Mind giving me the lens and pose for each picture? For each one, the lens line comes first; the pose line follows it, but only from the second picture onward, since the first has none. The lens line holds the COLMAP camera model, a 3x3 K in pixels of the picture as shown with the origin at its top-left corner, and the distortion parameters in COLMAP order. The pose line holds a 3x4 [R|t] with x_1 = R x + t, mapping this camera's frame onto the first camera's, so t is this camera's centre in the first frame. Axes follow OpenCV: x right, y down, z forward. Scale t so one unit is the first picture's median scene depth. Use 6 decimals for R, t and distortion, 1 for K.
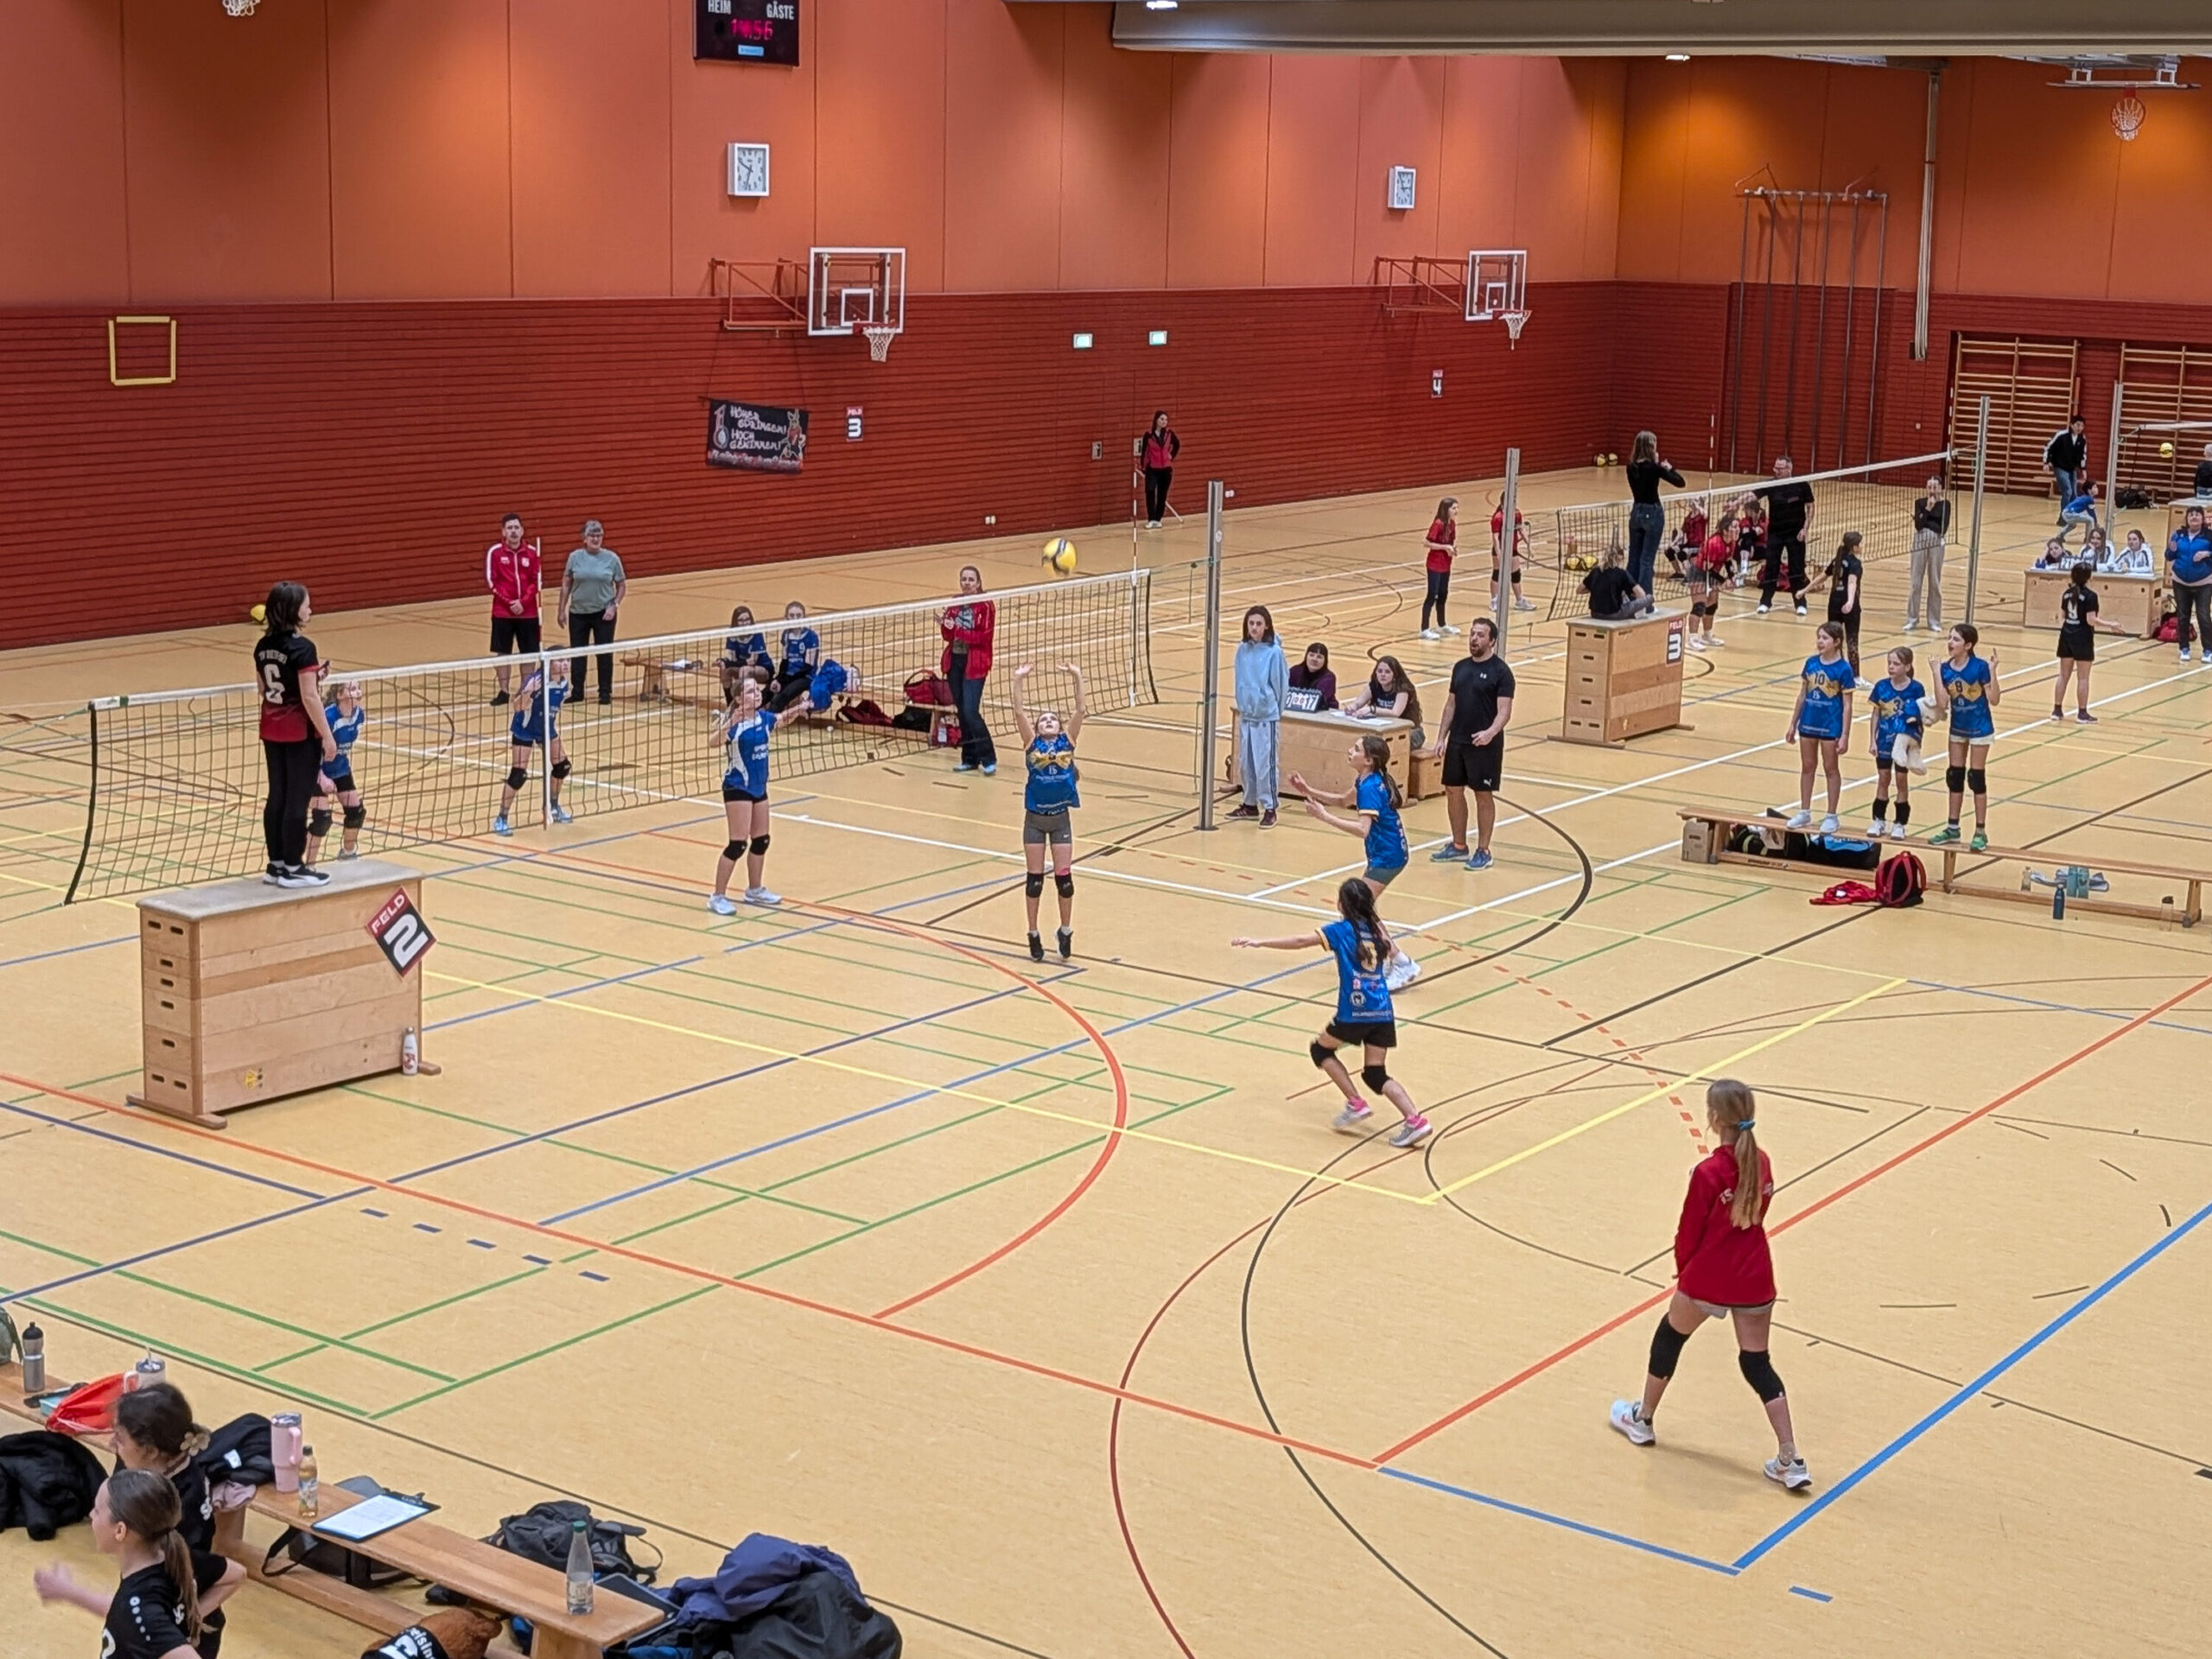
lens RADIAL K [[3489.2, 0, 1141.2], [0, 3489.2, 791.2], [0, 0, 1]] dist [0.268074, -1.324609]
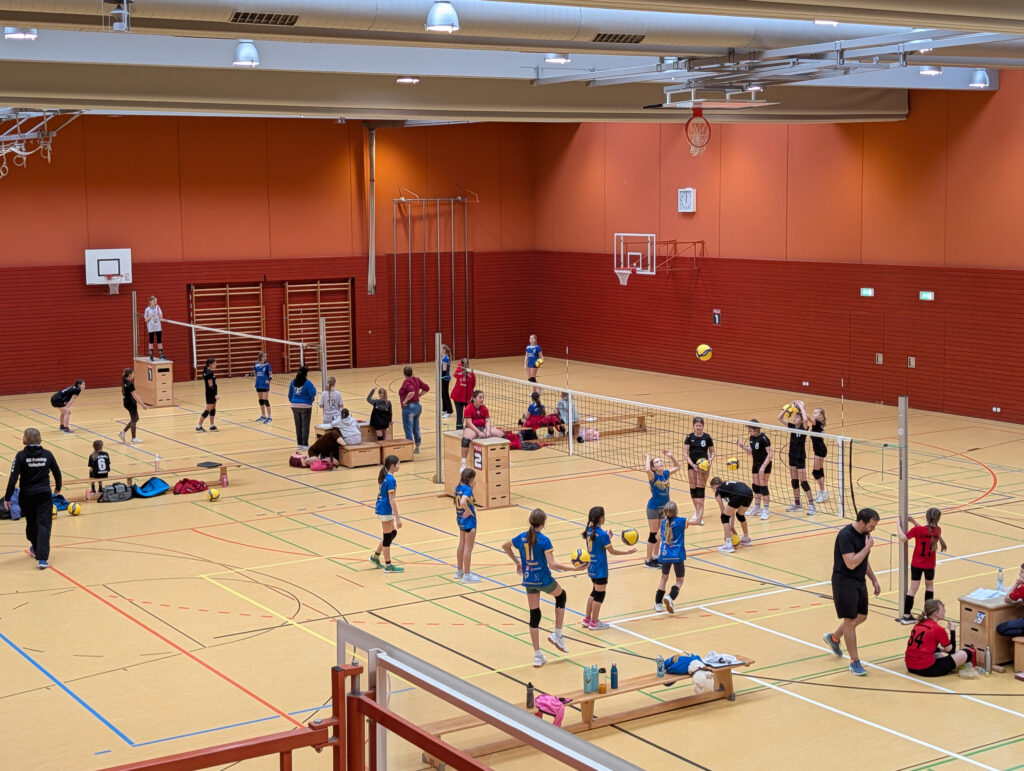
lens RADIAL K [[1615.2, 0, 528.3], [0, 1615.2, 367.8], [0, 0, 1]] dist [0.268074, -1.324609]
pose [[-0.416603, 0.066143, -0.906679, 0.881328], [-0.163976, 0.975524, 0.146510, -0.208537], [0.894178, 0.209710, -0.395560, 1.347270]]
